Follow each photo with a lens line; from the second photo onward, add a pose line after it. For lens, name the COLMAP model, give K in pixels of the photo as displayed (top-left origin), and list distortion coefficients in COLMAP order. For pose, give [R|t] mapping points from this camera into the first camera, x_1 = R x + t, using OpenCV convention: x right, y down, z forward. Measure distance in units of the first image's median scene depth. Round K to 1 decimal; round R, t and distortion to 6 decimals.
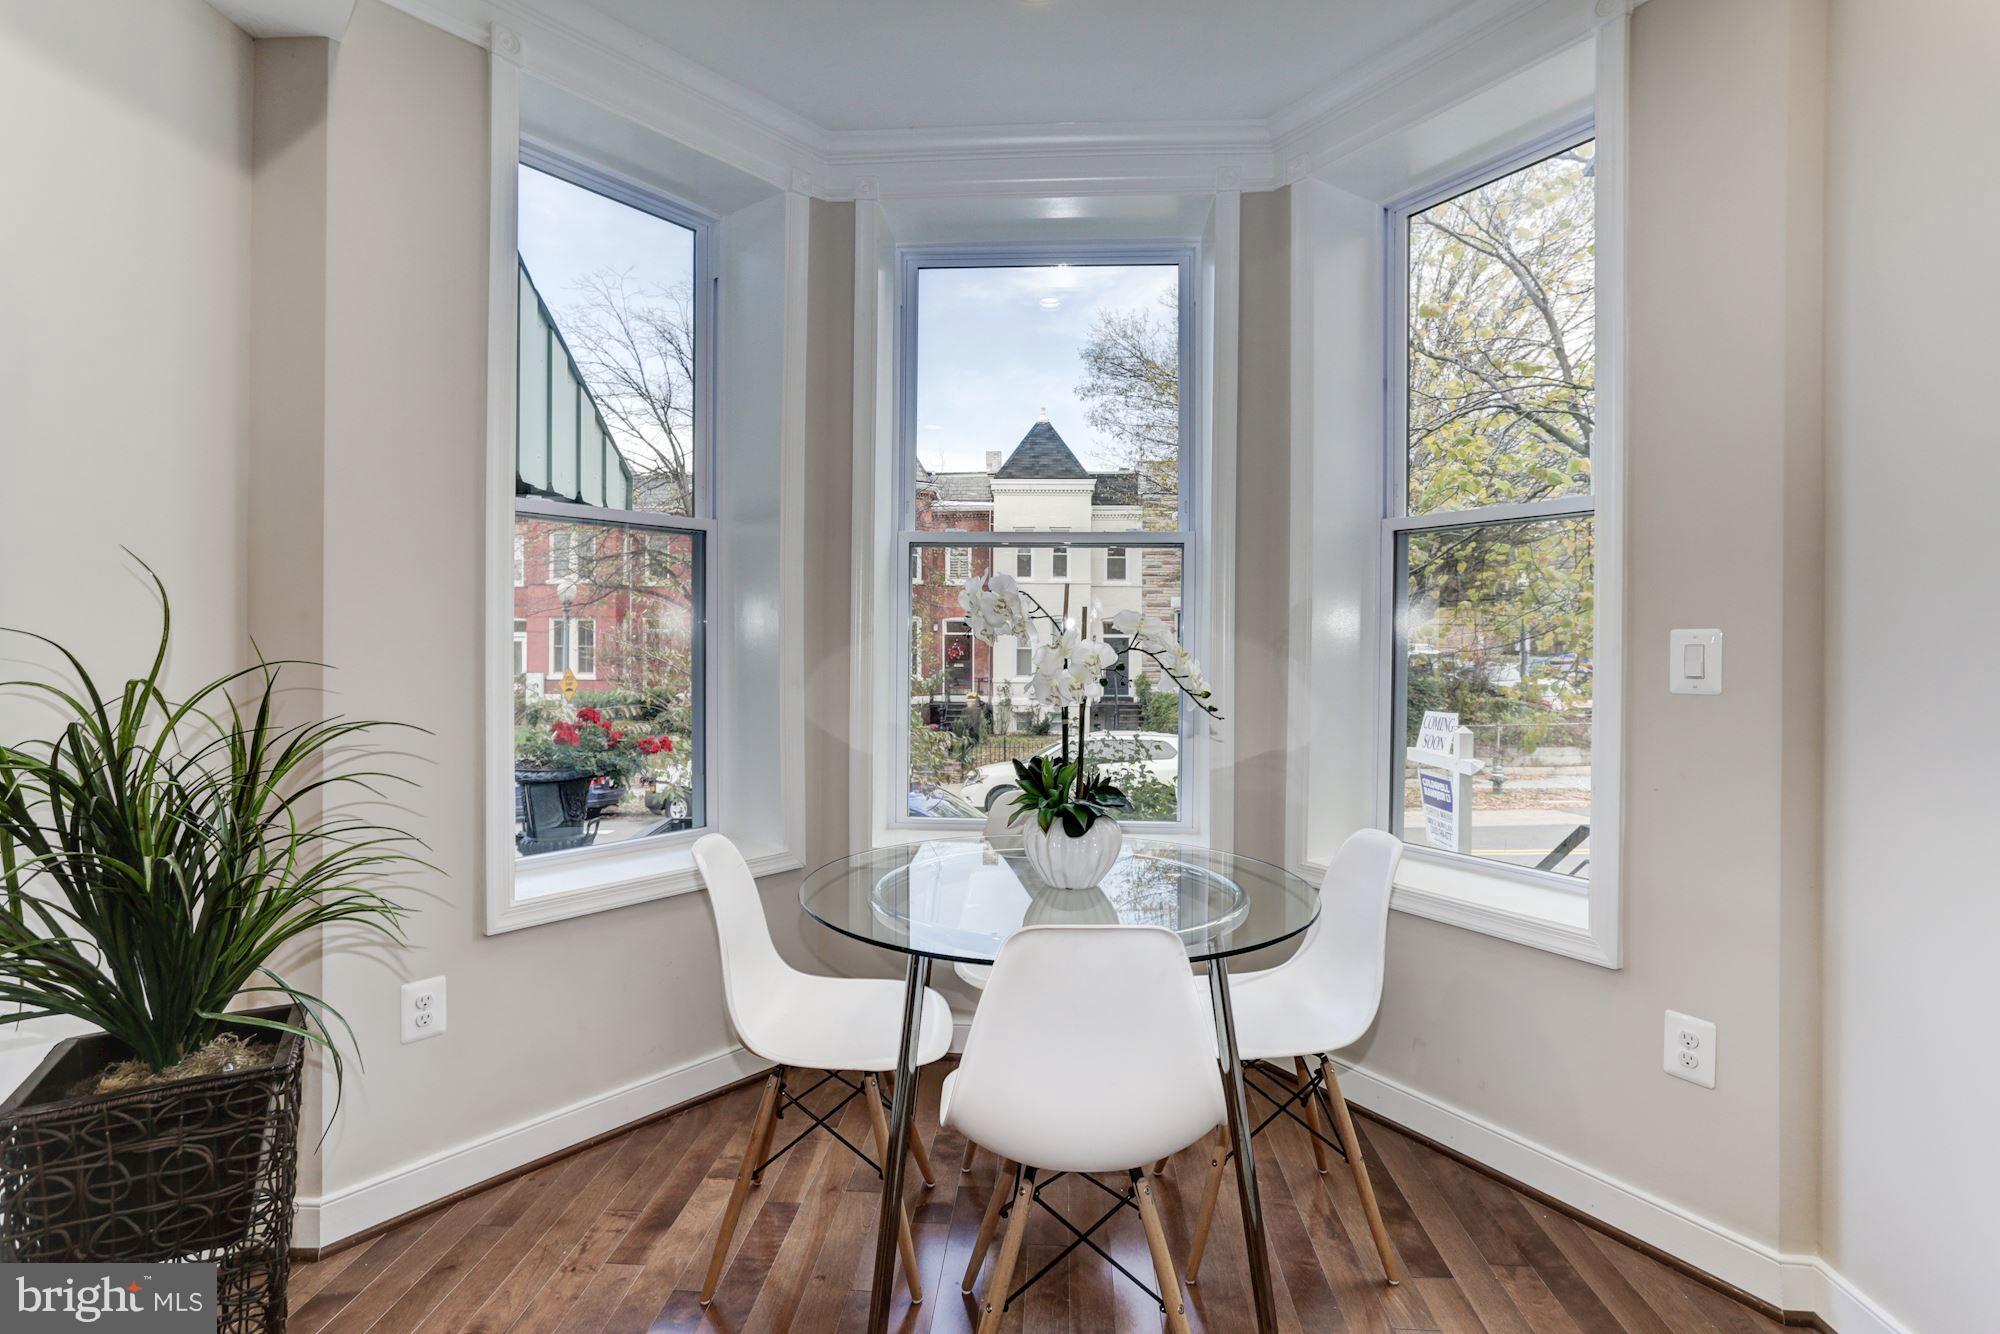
lens RADIAL K [[986.7, 0, 986.8], [0, 986.7, 646.1], [0, 0, 1]] dist [-0.035526, 0.037427]
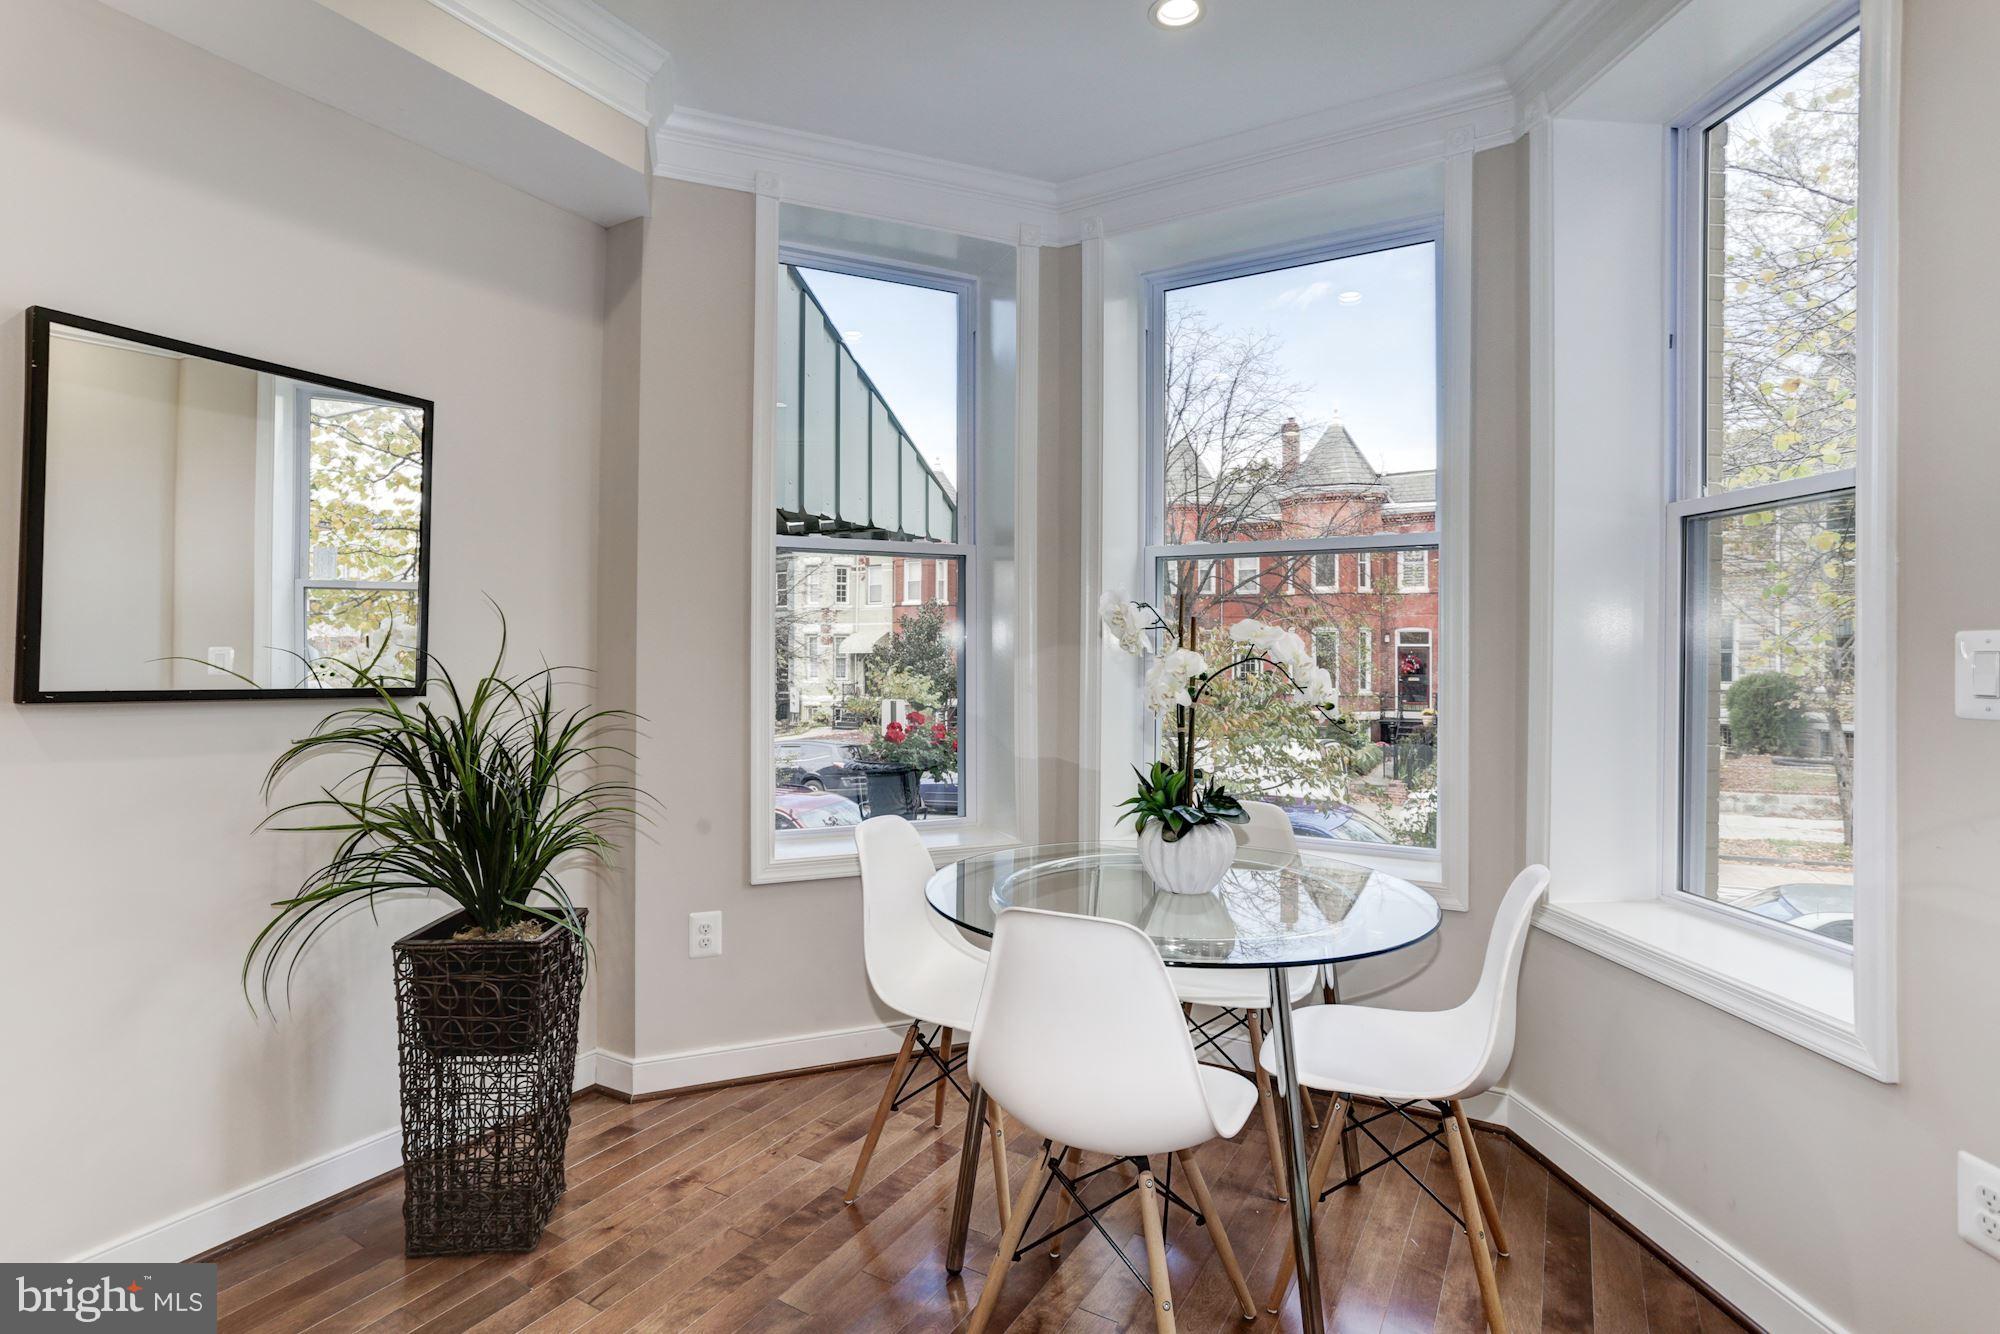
lens RADIAL K [[986.7, 0, 986.8], [0, 986.7, 646.1], [0, 0, 1]] dist [-0.035526, 0.037427]
pose [[0.891065, -0.005836, -0.453838, 0.356964], [-0.000018, 0.999917, -0.012894, 0.003405], [0.453875, 0.011497, 0.890991, -0.001127]]
